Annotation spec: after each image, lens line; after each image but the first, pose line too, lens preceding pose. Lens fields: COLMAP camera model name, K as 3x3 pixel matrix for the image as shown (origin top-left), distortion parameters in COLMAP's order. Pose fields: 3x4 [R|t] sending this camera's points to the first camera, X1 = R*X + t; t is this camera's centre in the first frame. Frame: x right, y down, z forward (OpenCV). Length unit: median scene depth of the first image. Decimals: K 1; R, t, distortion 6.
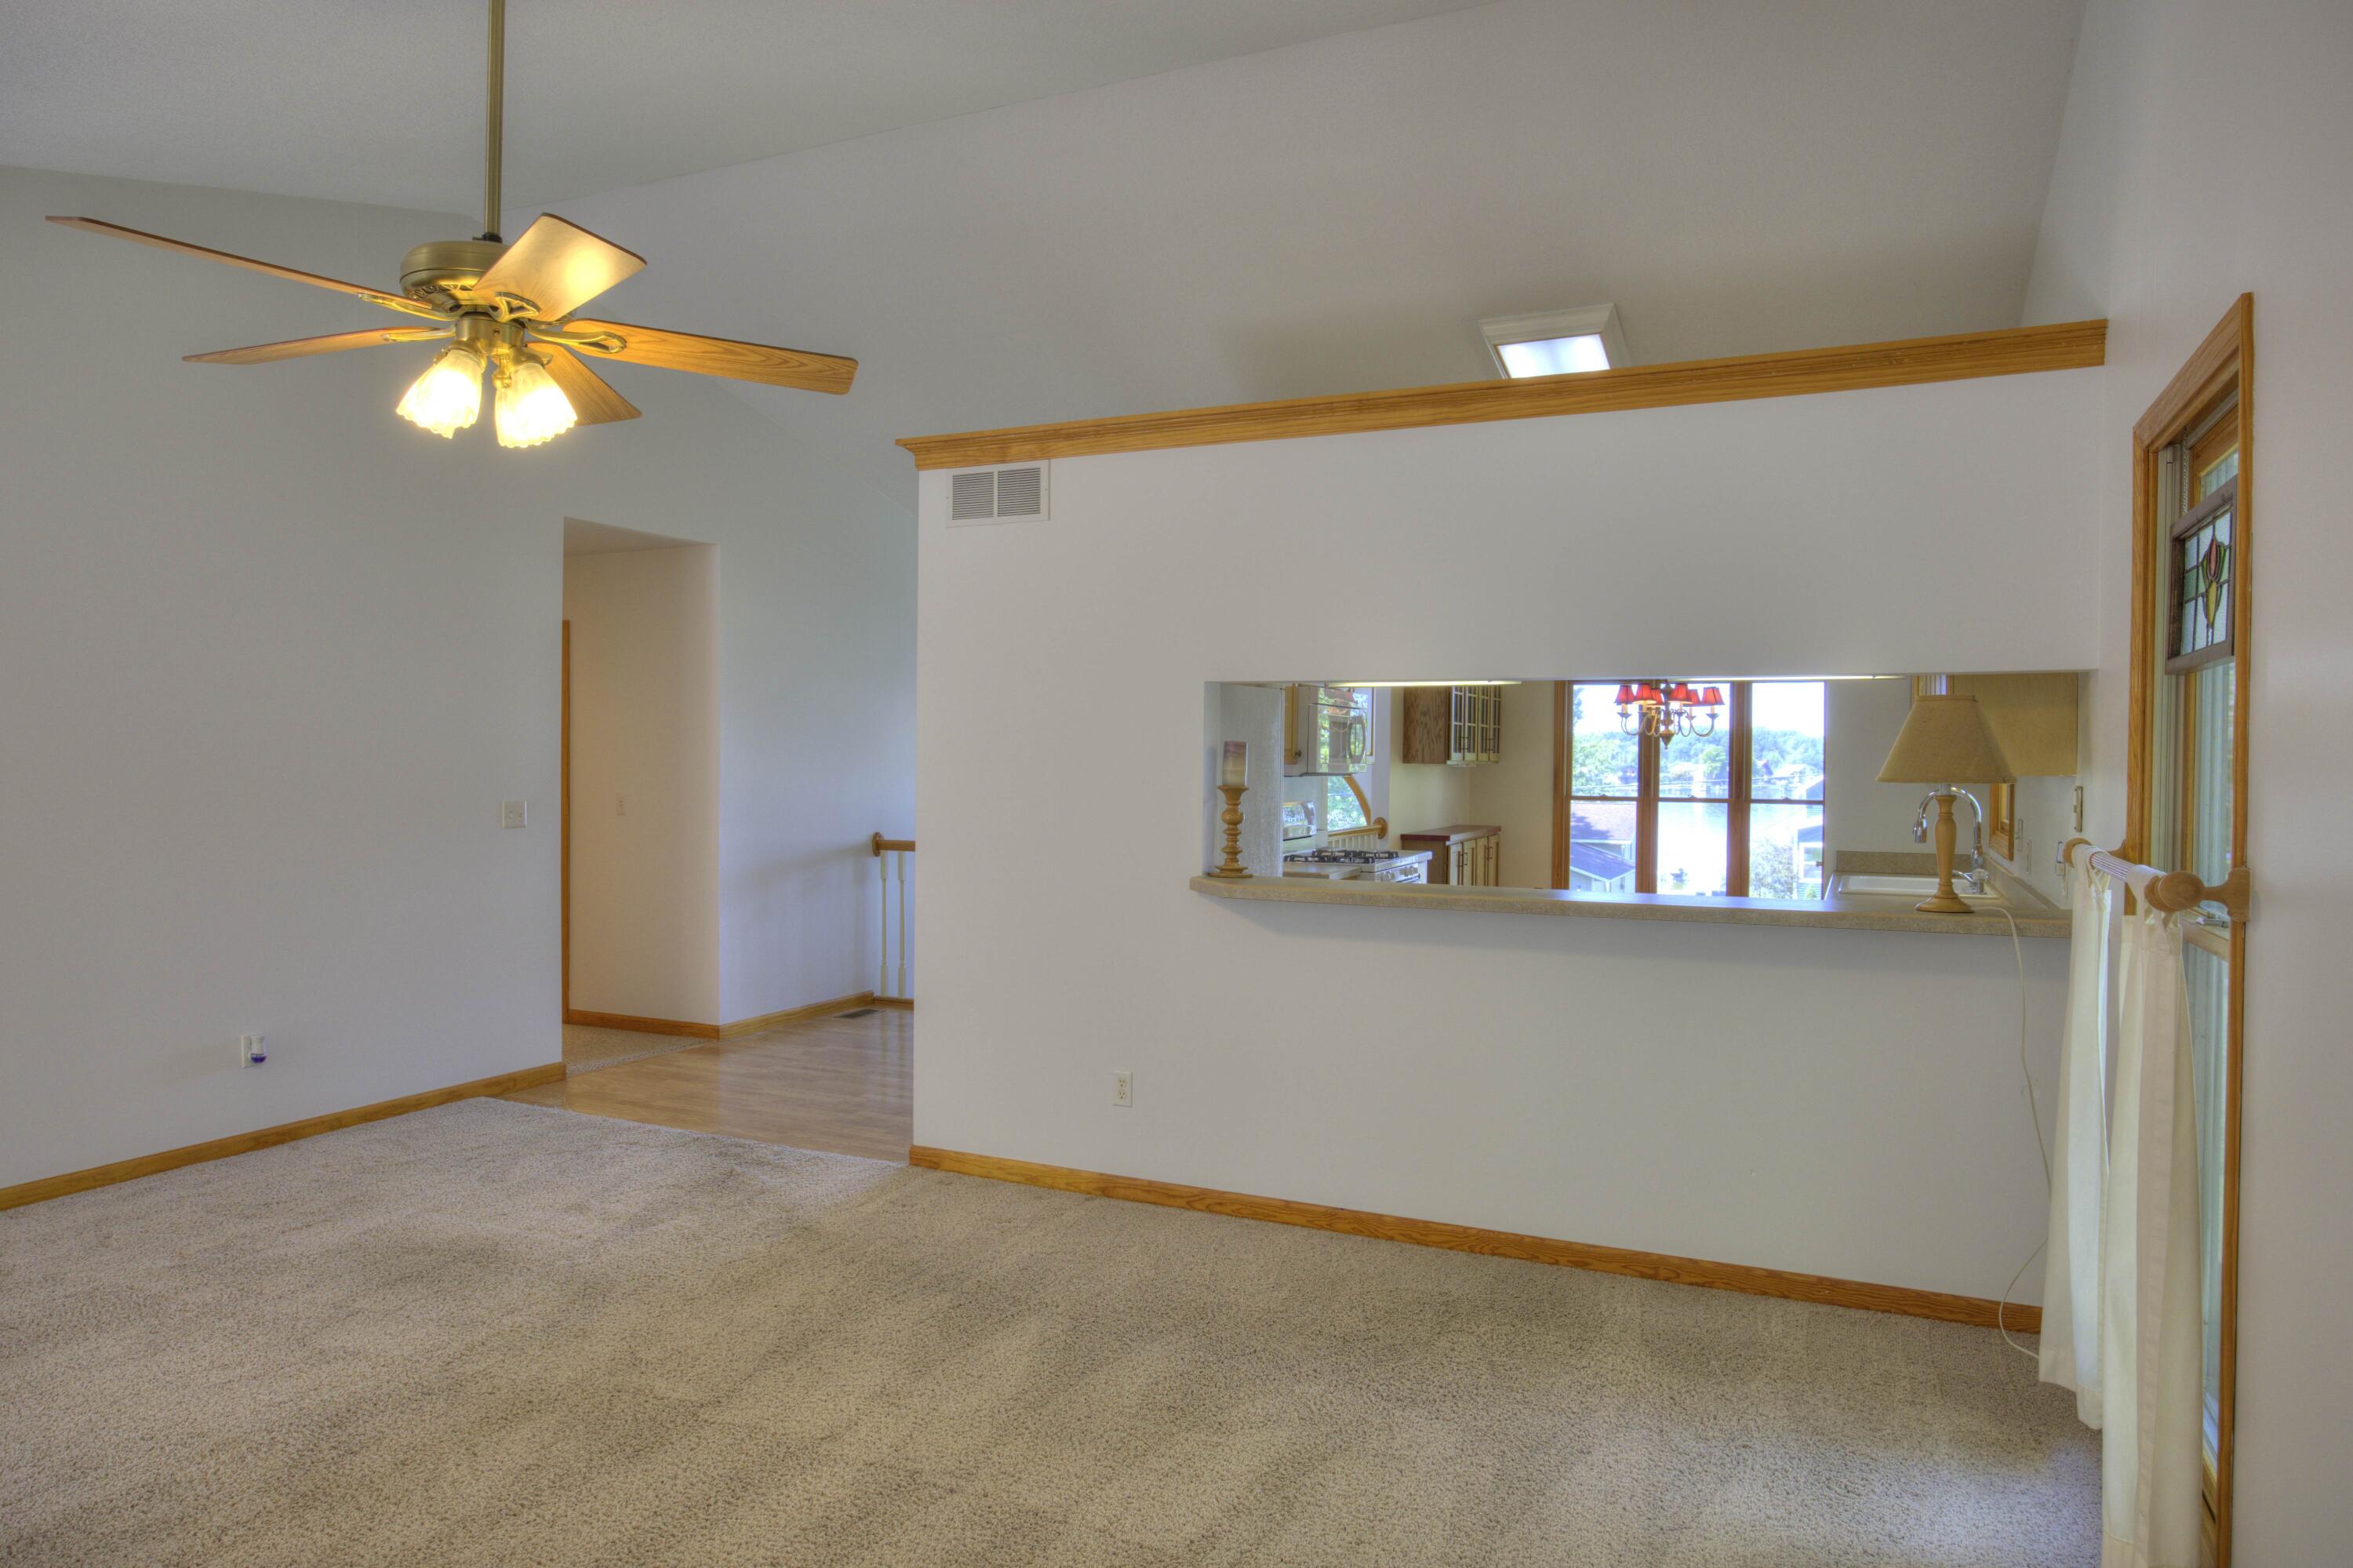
lens RADIAL K [[1456.6, 0, 1183.5], [0, 1456.6, 779.5], [0, 0, 1]] dist [-0.033637, 0.023765]
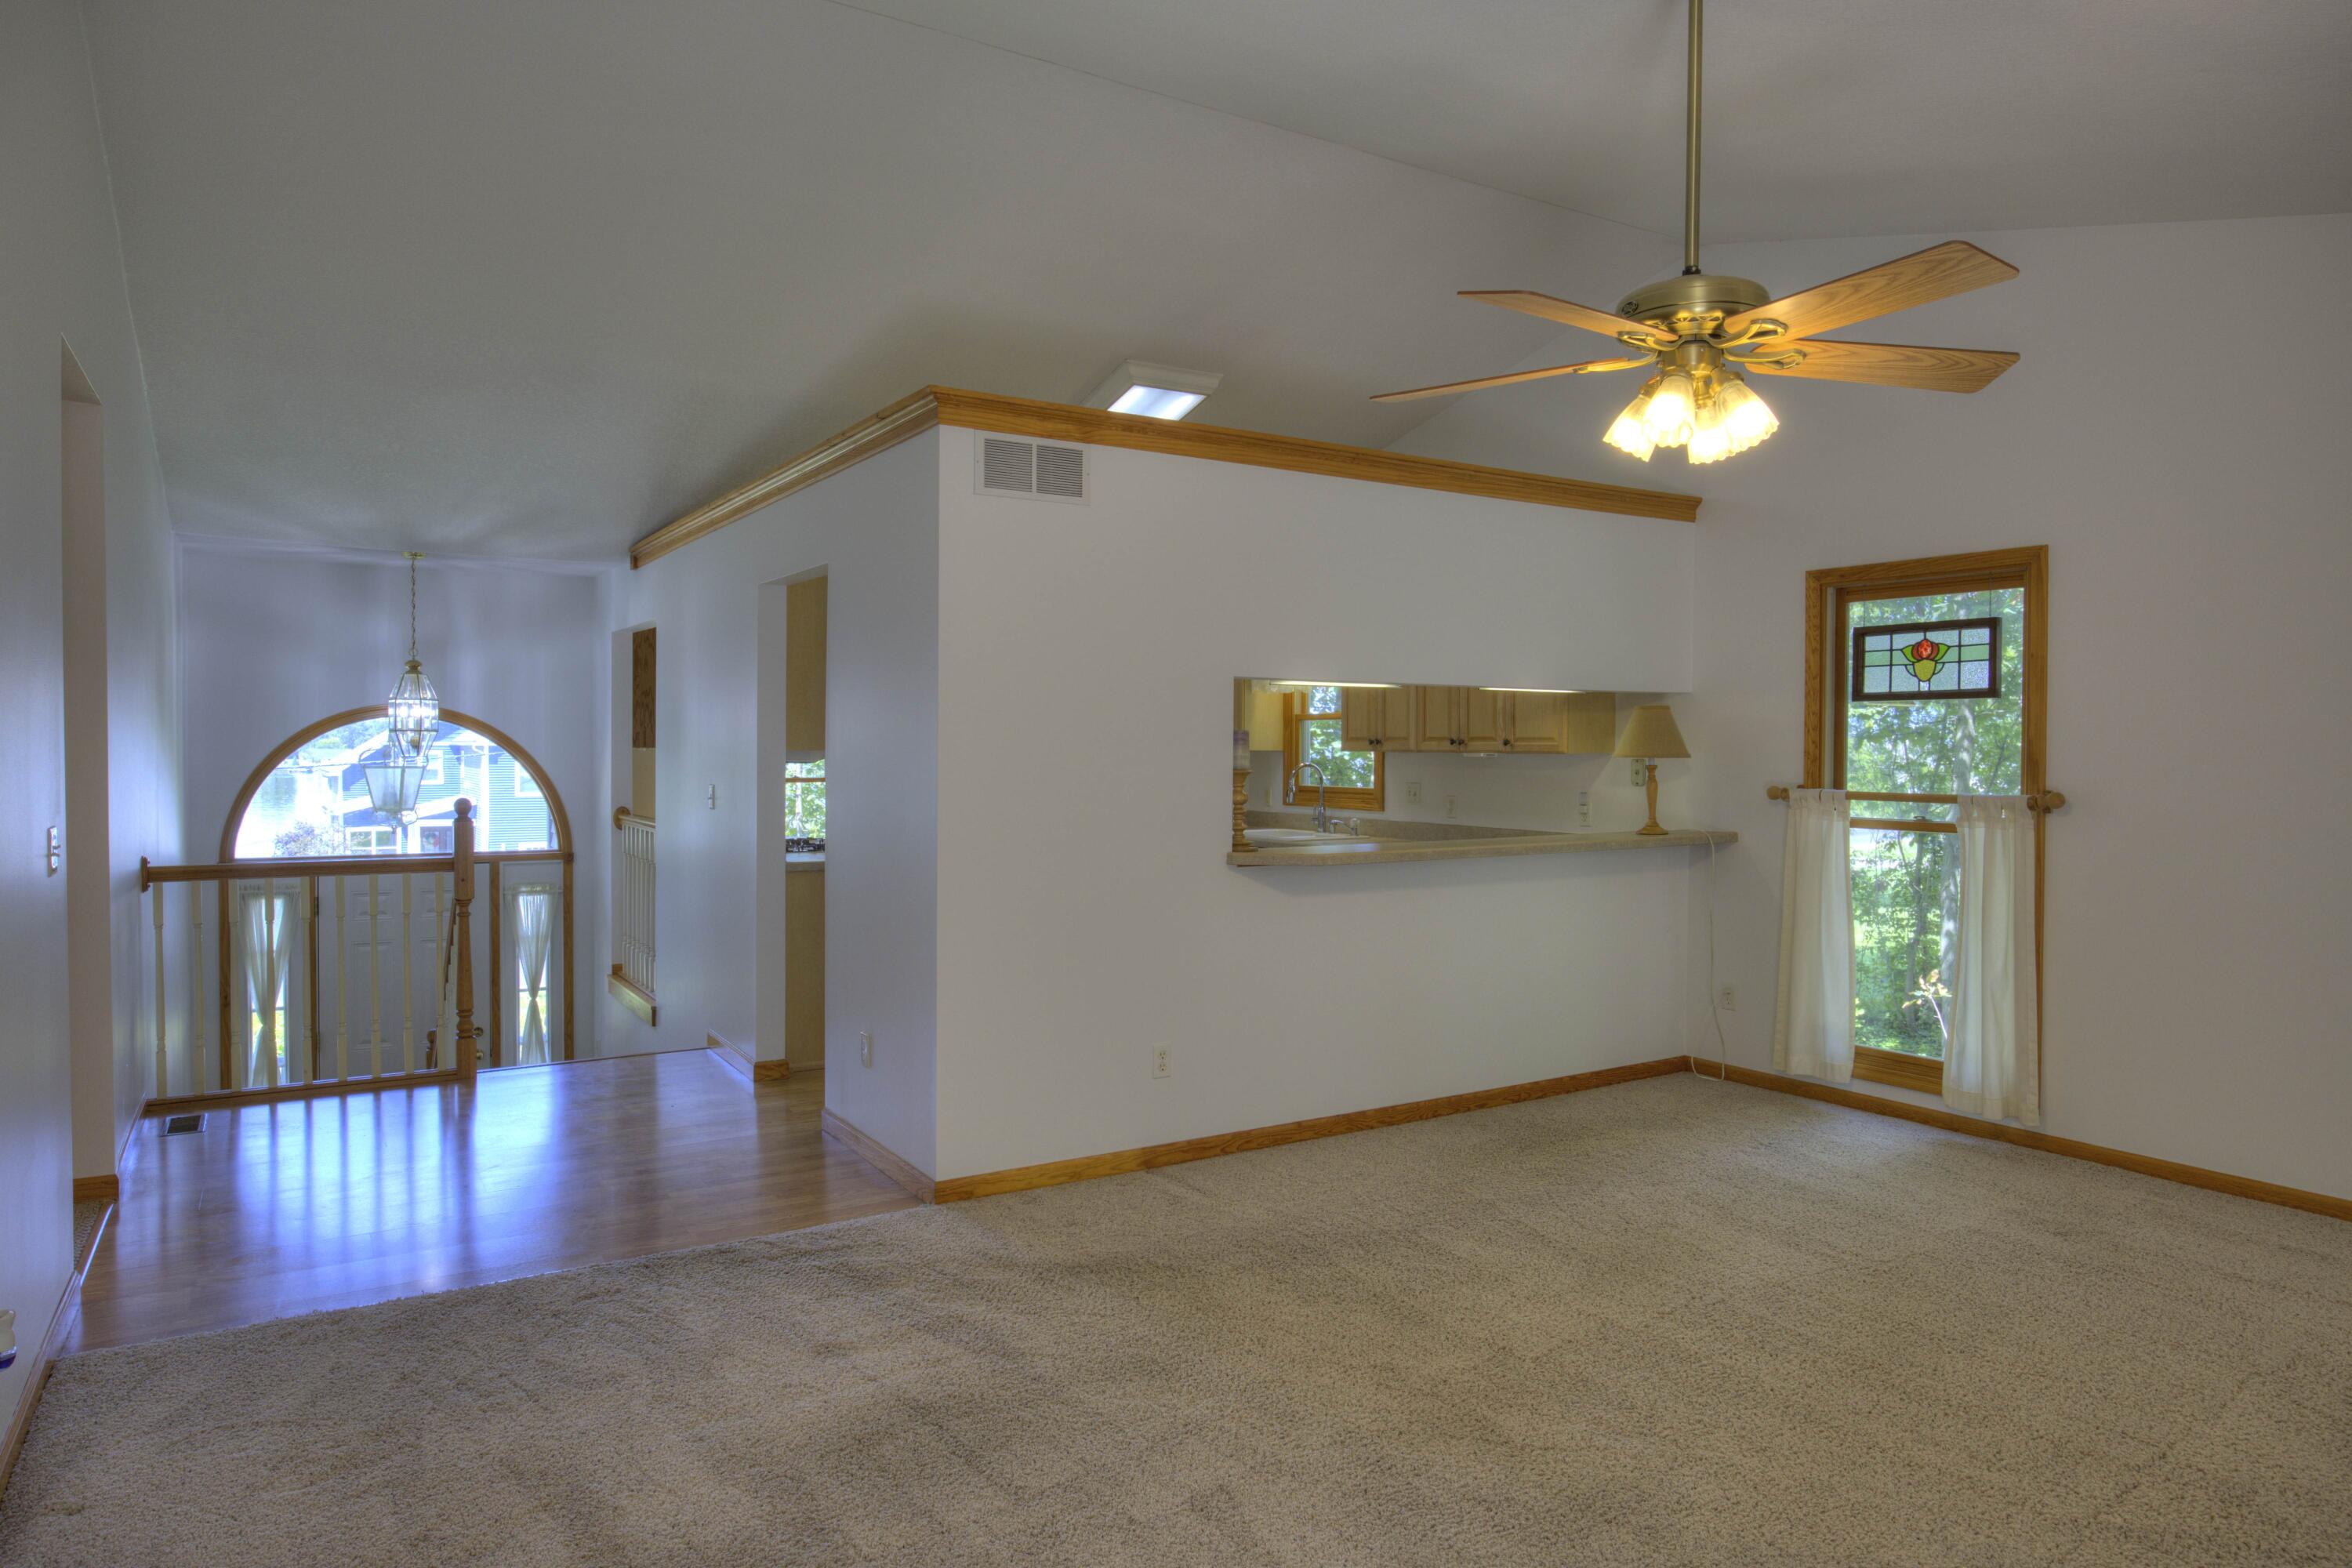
lens RADIAL K [[1456.9, 0, 1196.2], [0, 1456.9, 774.7], [0, 0, 1]] dist [-0.034126, 0.022634]
pose [[0.534327, -0.024671, 0.844918, -0.967177], [0.014071, 0.999695, 0.020292, -0.015669], [-0.845161, 0.001046, 0.534511, 0.444240]]
